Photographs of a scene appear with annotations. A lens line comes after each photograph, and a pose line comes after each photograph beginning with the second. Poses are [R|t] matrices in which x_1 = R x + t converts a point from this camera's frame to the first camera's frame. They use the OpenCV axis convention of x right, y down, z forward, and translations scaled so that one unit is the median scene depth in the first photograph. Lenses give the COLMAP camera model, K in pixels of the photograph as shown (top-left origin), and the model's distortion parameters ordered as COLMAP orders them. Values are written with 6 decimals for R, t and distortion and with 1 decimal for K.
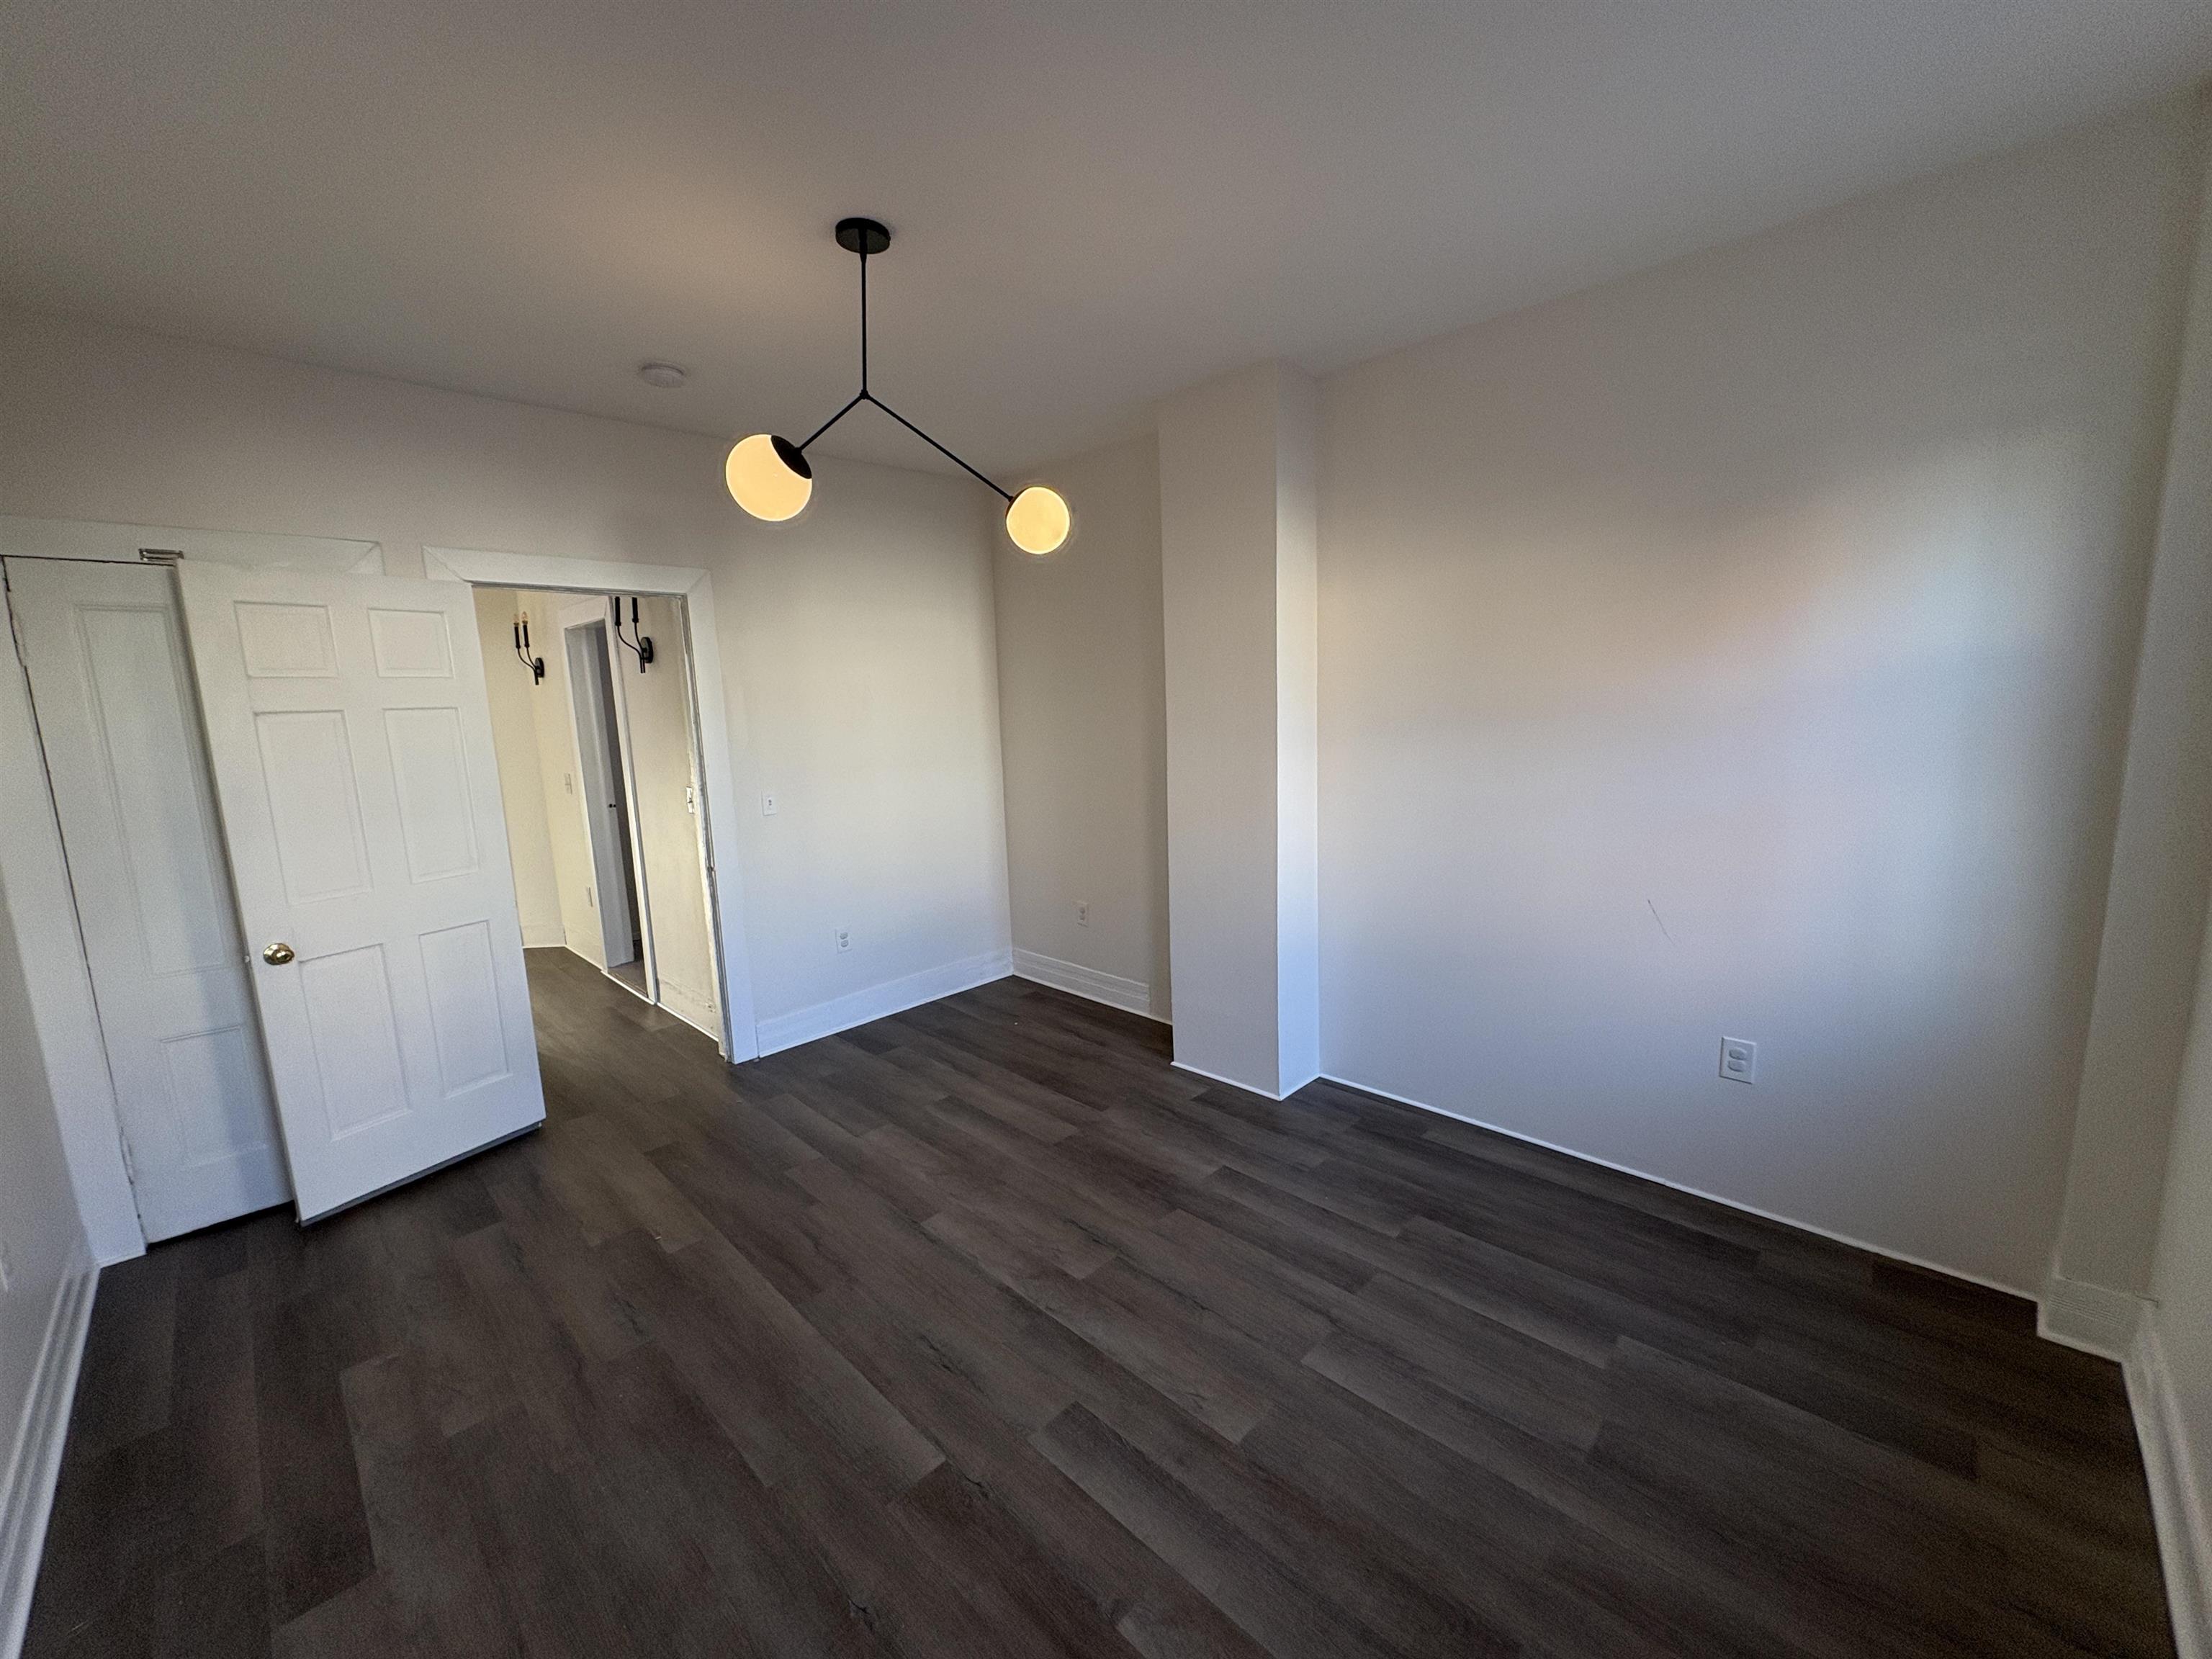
lens RADIAL K [[878.3, 0, 1104.9], [0, 878.3, 828.2], [0, 0, 1]] dist [-0.001110, -0.000154]
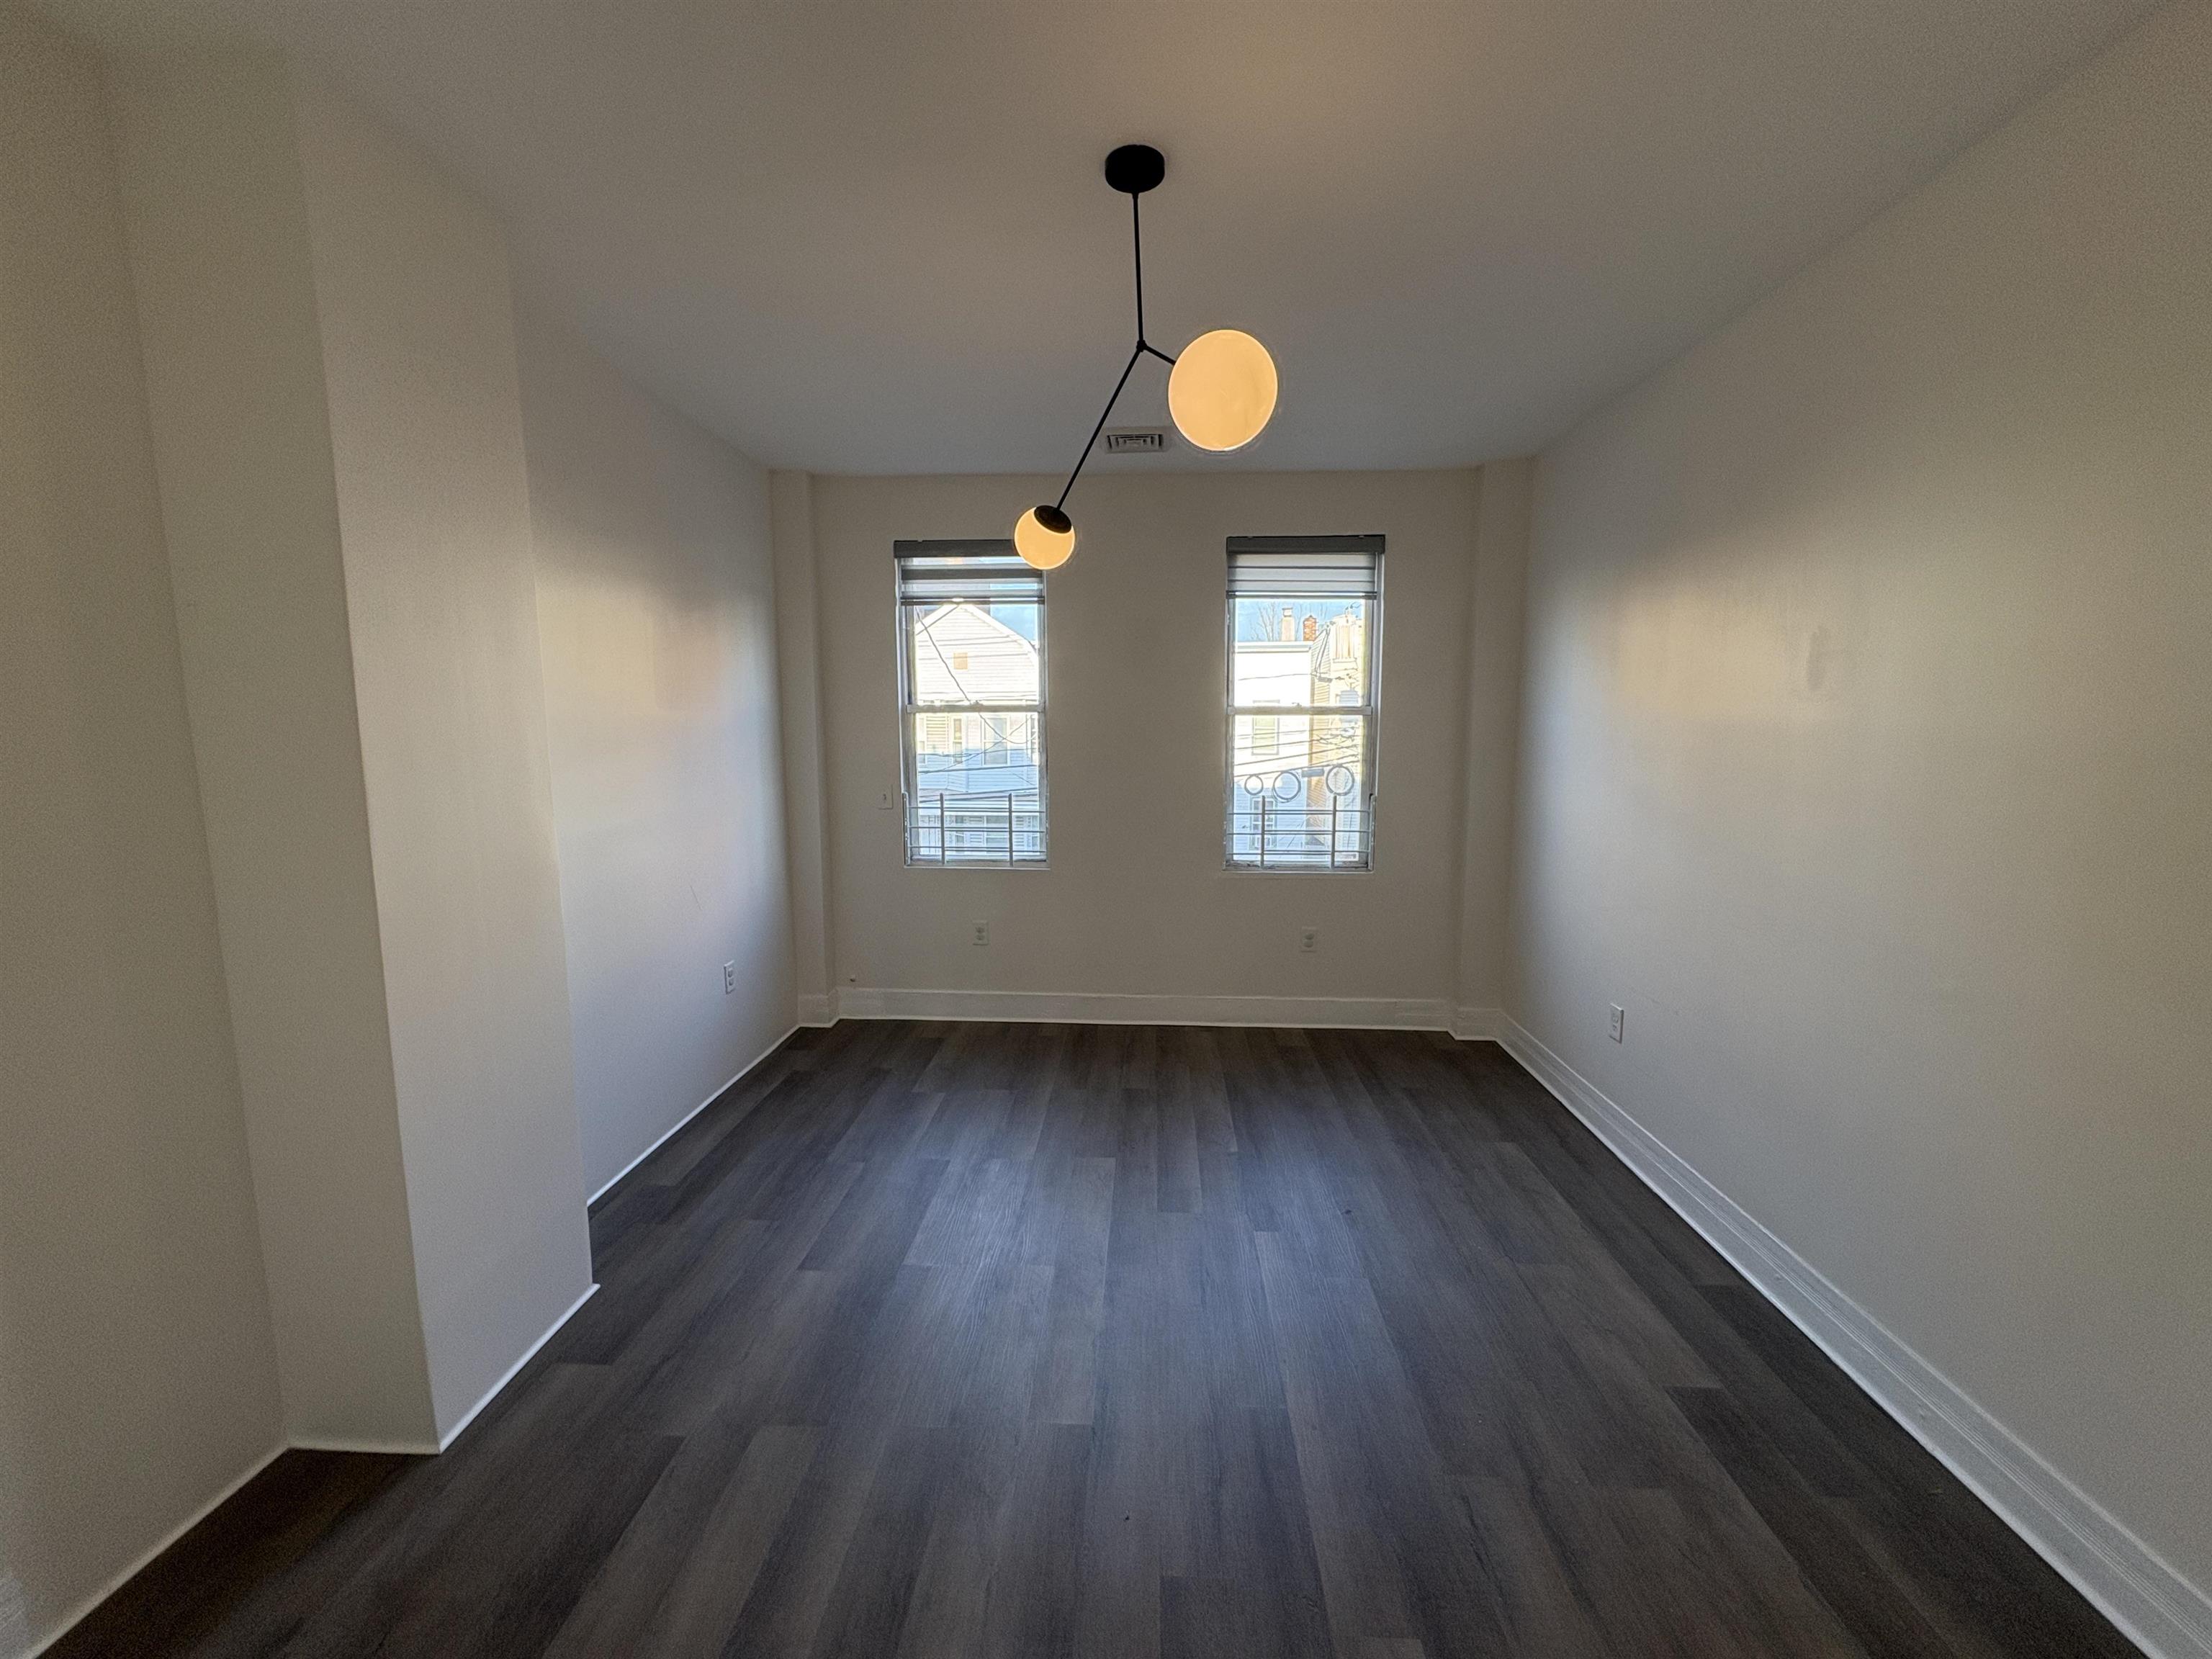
lens RADIAL K [[878.3, 0, 1108.2], [0, 878.3, 829.1], [0, 0, 1]] dist [-0.001110, -0.000154]
pose [[-0.662437, -0.054758, 0.747114, -0.837383], [0.139918, 0.970730, 0.195207, -0.186366], [-0.735935, 0.233847, -0.635386, 1.527748]]
